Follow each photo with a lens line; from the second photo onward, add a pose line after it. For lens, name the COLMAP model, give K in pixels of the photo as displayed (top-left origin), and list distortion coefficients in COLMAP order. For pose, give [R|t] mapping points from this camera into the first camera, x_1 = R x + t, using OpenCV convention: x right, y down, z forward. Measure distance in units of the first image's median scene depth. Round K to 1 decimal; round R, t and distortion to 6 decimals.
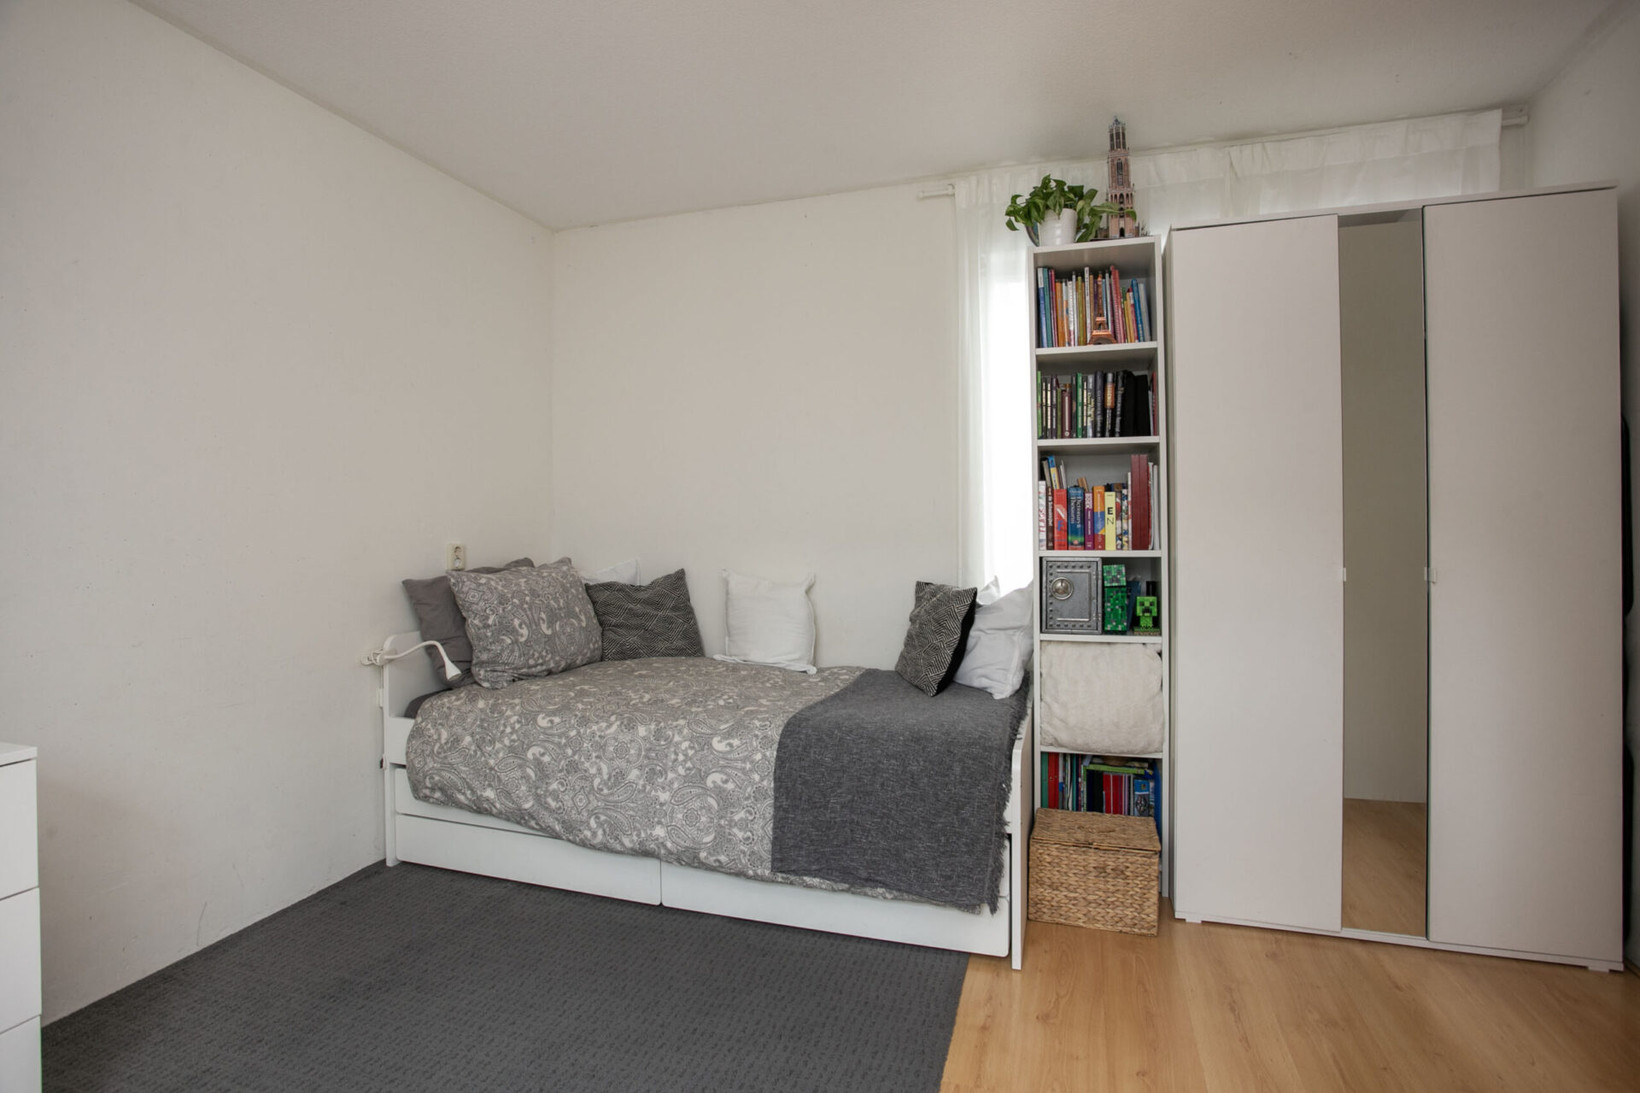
lens RADIAL K [[810.1, 0, 829.5], [0, 810.1, 537.6], [0, 0, 1]] dist [-0.041663, 0.001432]
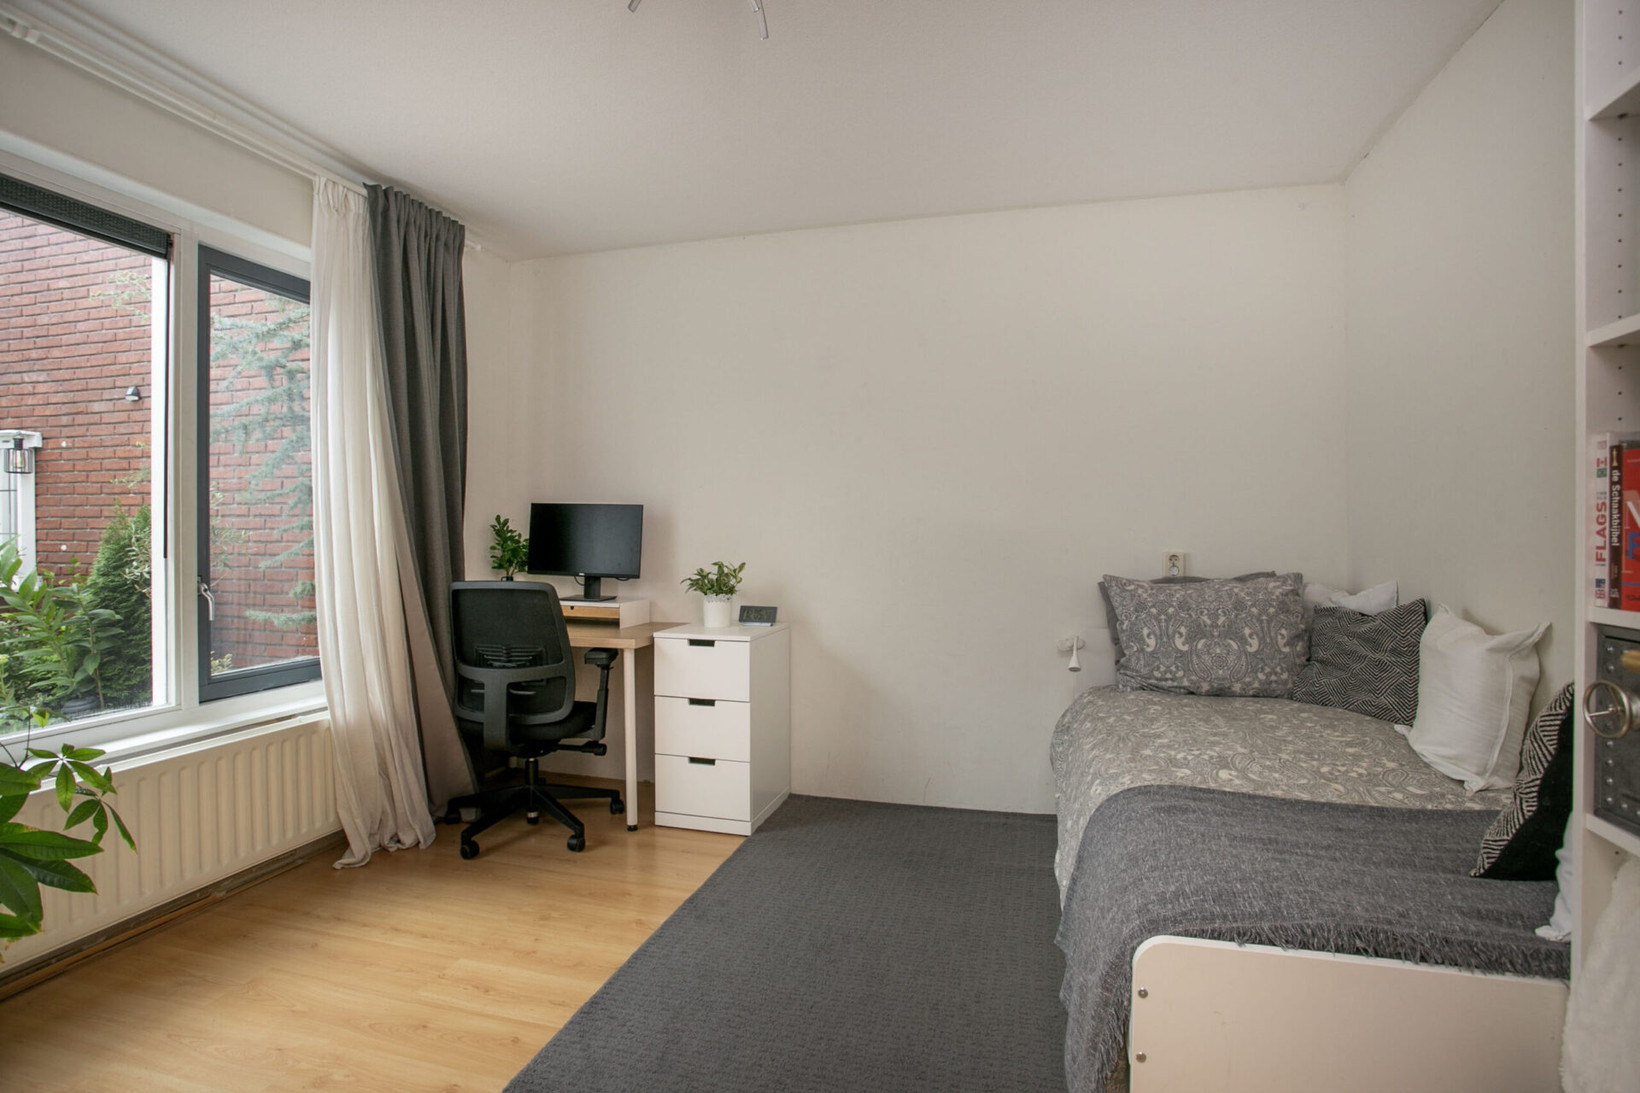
lens RADIAL K [[810.1, 0, 829.5], [0, 810.1, 537.6], [0, 0, 1]] dist [-0.041663, 0.001432]
pose [[0.033570, 0.011069, -0.999375, 0.579324], [-0.018381, 0.999776, 0.010456, -0.014401], [0.999267, 0.018019, 0.033766, 0.550914]]
